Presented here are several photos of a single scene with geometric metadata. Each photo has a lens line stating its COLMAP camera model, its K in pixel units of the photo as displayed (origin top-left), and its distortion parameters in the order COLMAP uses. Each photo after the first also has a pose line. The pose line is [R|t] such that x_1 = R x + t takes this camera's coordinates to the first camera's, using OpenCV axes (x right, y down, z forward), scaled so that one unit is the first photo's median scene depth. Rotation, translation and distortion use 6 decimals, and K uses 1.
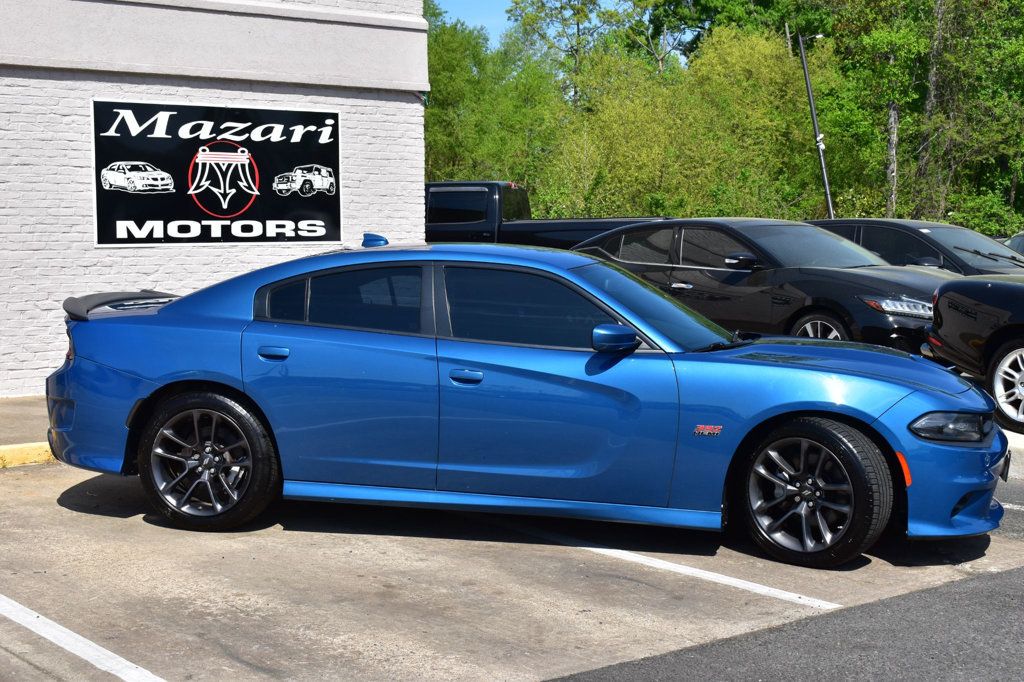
lens RADIAL K [[1577.5, 0, 512.0], [0, 1577.5, 341.0], [0, 0, 1]] dist [-0.012687, -0.025815]
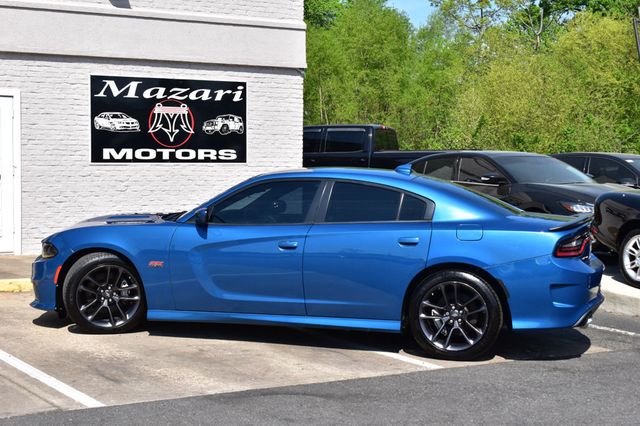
lens RADIAL K [[1164.5, 0, 320.0], [0, 1164.5, 213.0], [0, 0, 1]] dist [0.005941, -0.010586]
pose [[0.993951, 0.017901, -0.108359, 0.097292], [-0.020233, 0.999586, -0.020463, 0.009881], [0.107948, 0.022532, 0.993901, -0.160733]]
